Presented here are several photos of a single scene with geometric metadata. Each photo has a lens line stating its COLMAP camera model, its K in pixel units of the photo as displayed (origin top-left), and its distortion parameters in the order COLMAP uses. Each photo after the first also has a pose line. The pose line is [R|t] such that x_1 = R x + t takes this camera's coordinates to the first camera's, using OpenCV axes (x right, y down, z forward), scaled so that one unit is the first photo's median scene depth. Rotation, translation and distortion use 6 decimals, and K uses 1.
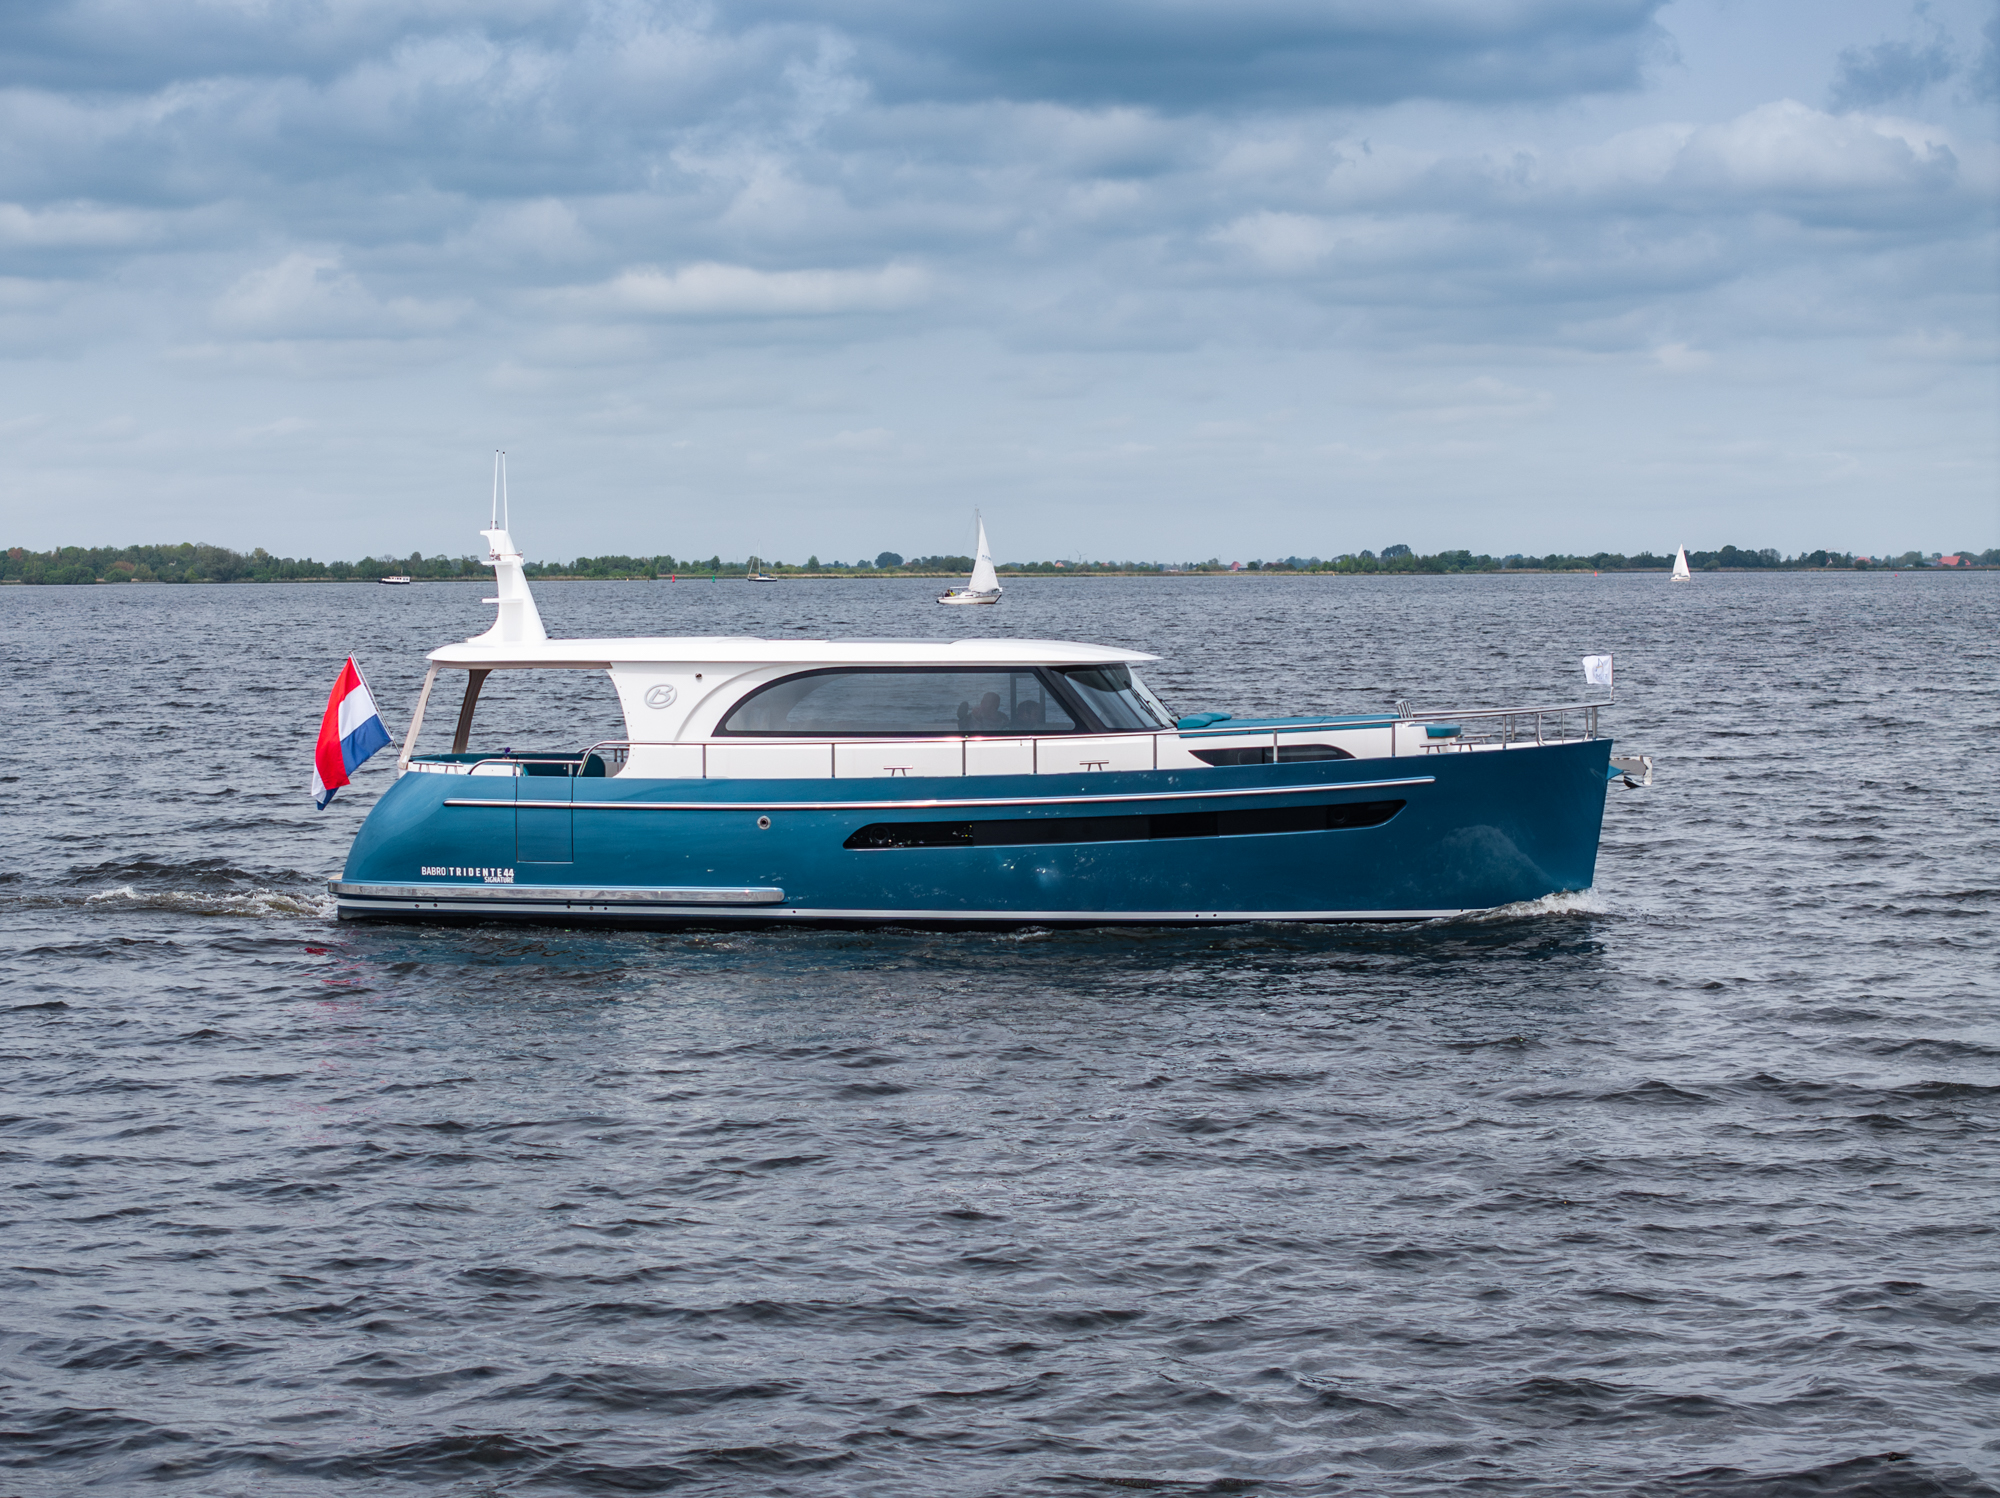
lens RADIAL K [[3990.3, 0, 1000.0], [0, 3990.3, 749.0], [0, 0, 1]] dist [-0.257614, 0.085554]
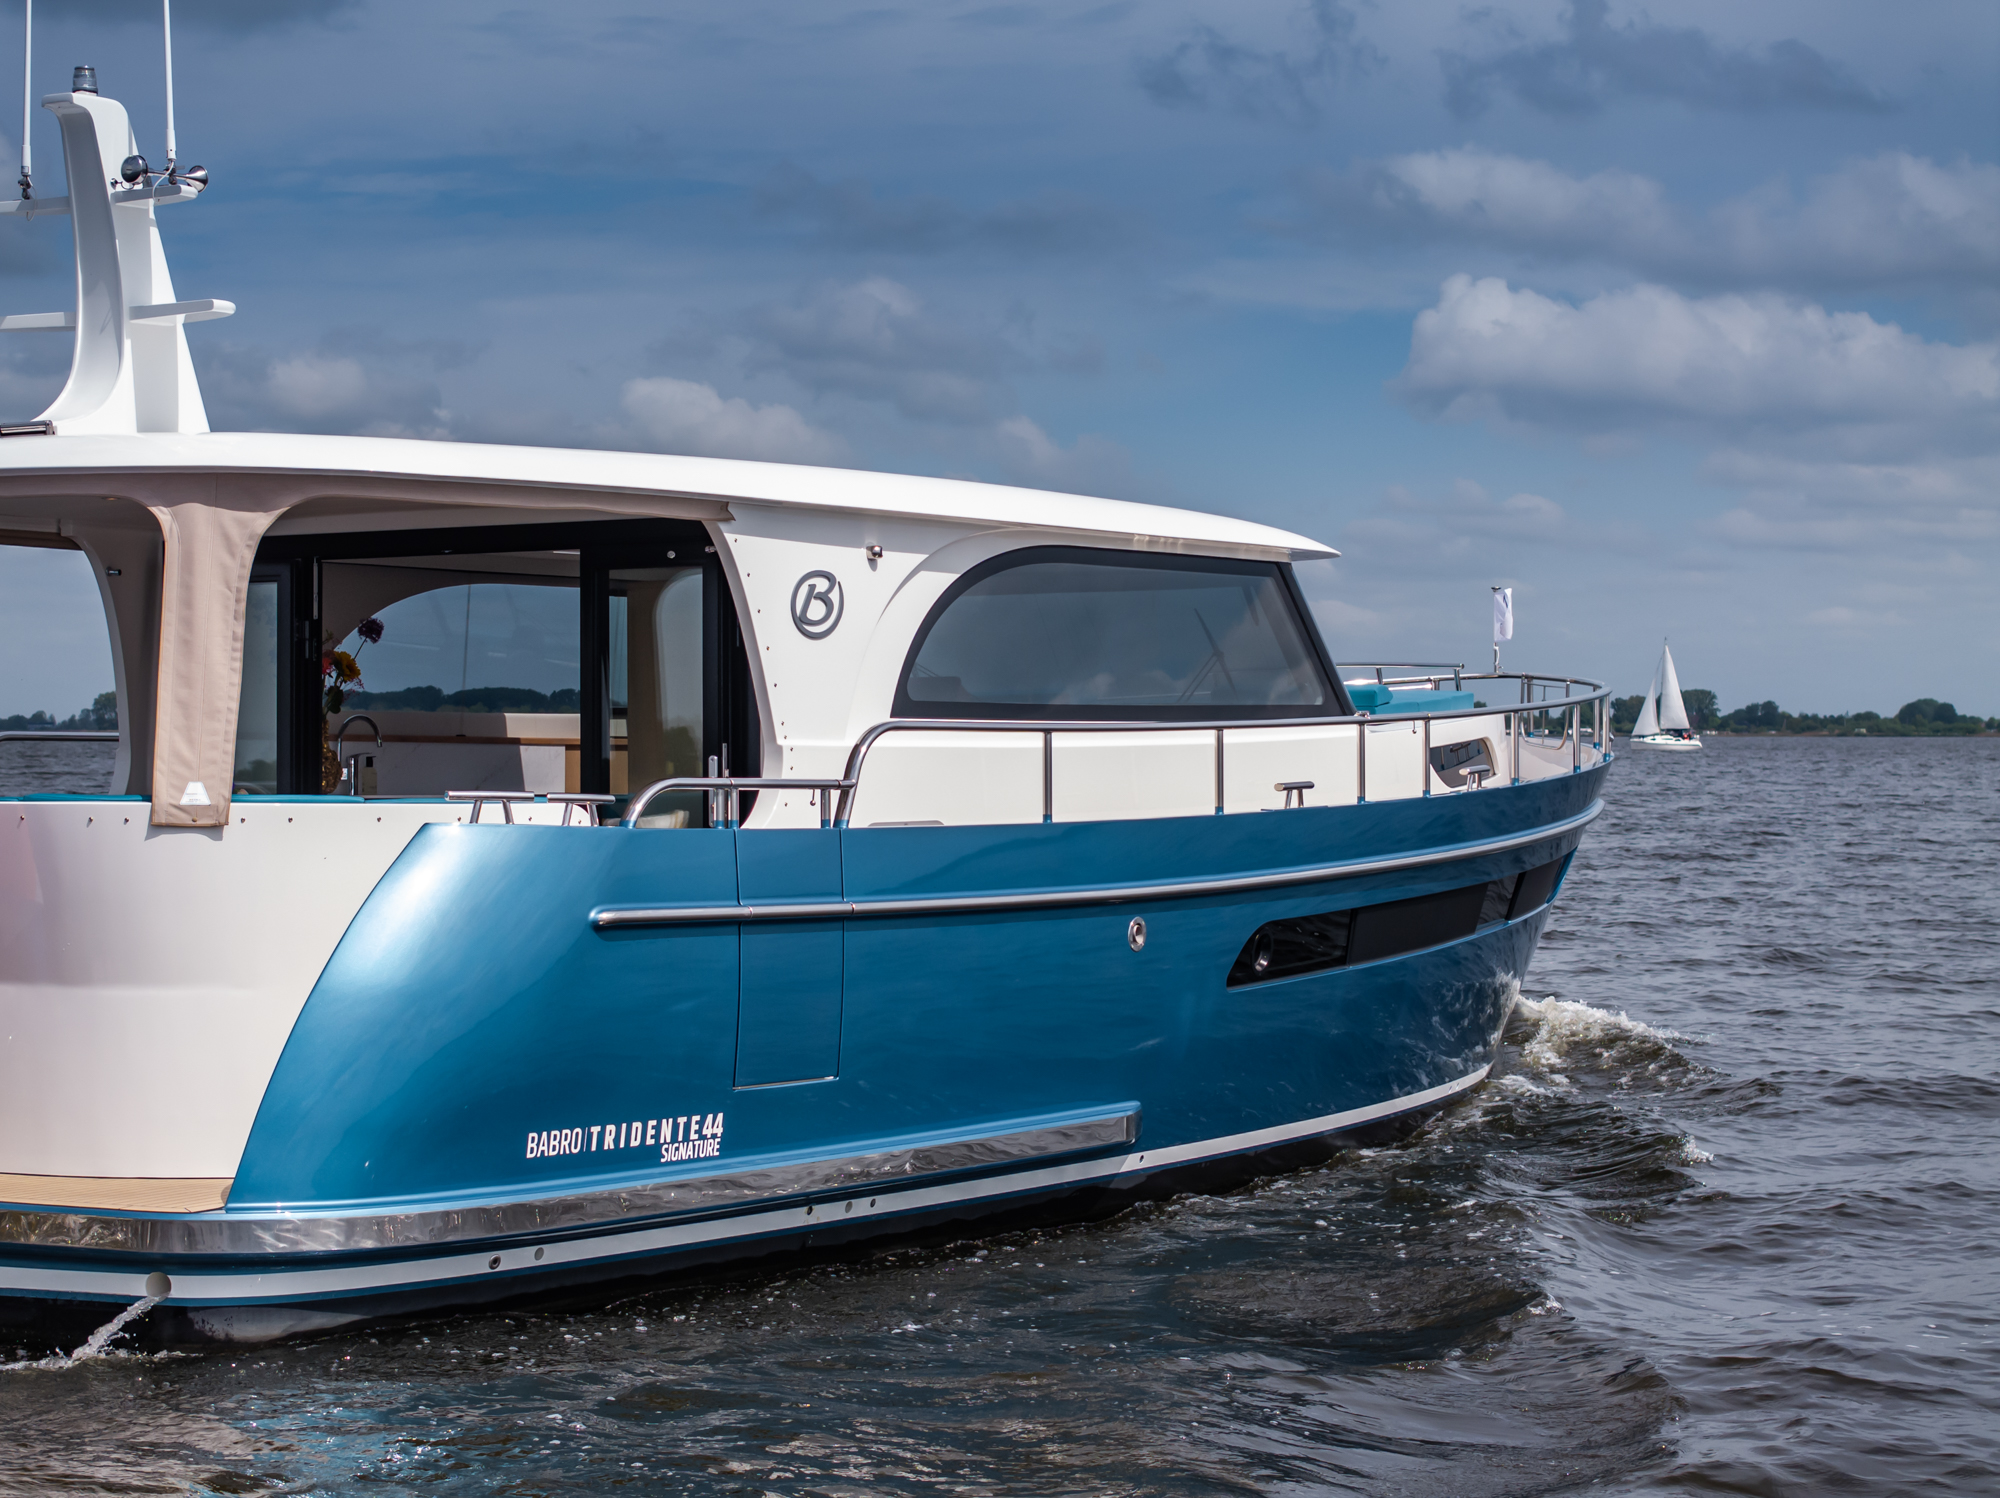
lens RADIAL K [[3990.3, 0, 1000.0], [0, 3990.3, 749.0], [0, 0, 1]] dist [-0.257614, 0.085554]
pose [[0.387974, 0.002919, 0.921666, -0.412995], [0.033550, 0.999287, -0.017288, 0.006695], [-0.921060, 0.037629, 0.387599, 0.847210]]
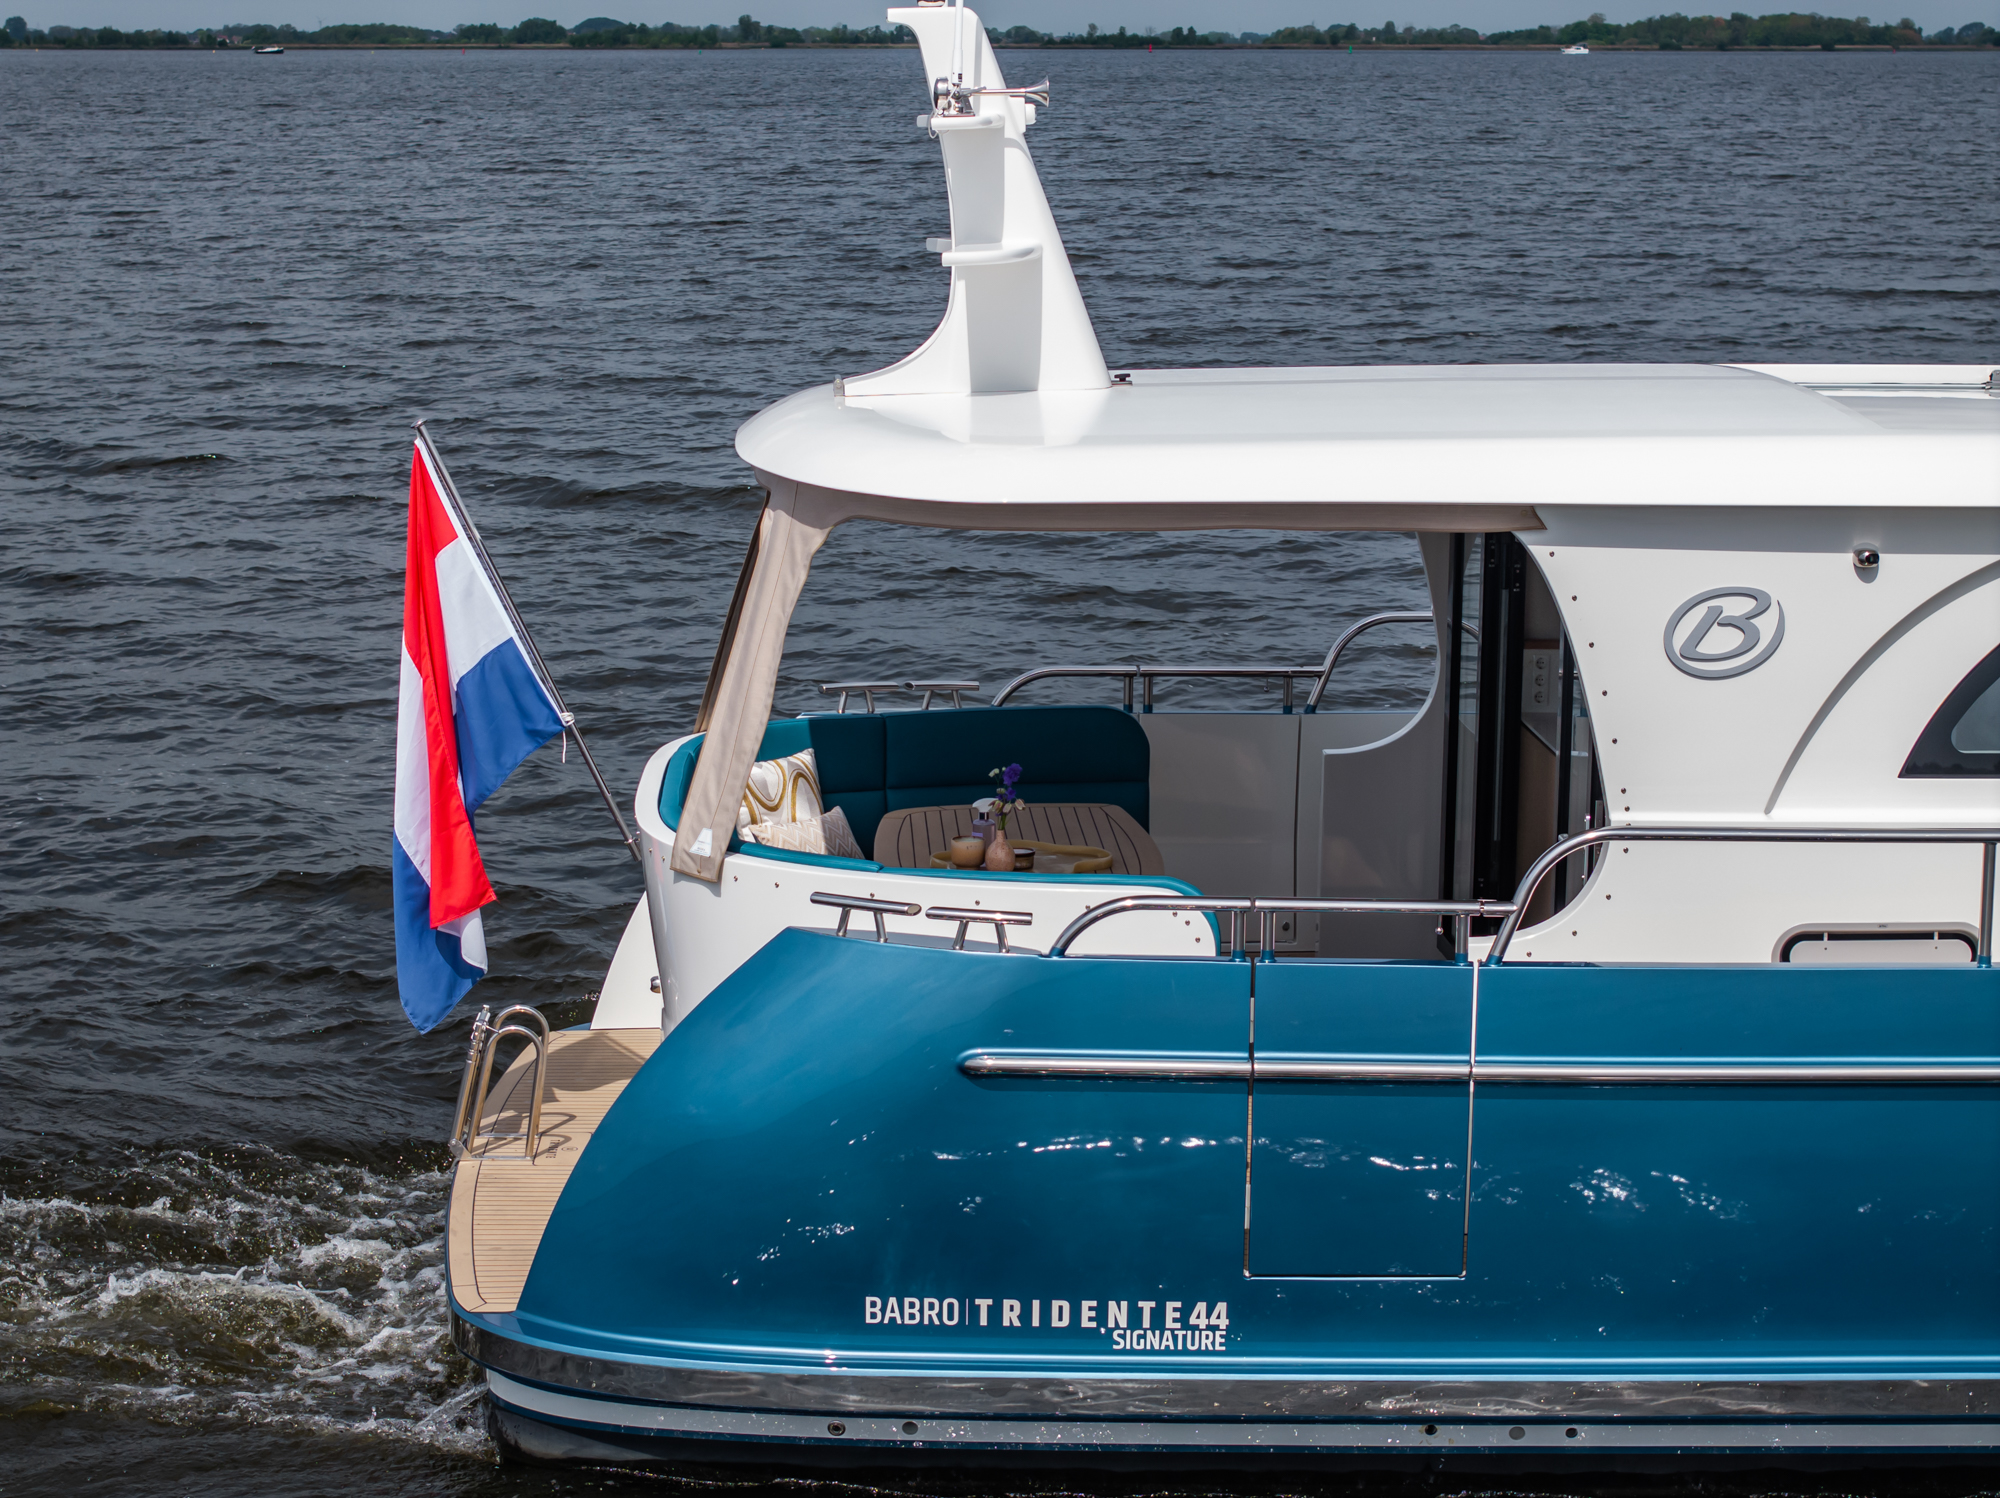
lens RADIAL K [[3990.3, 0, 1000.0], [0, 3990.3, 749.0], [0, 0, 1]] dist [-0.257614, 0.085554]
pose [[0.982686, -0.024068, 0.183710, -0.184488], [-0.000511, 0.991171, 0.132591, -0.041425], [-0.185280, -0.130389, 0.973997, 0.745761]]
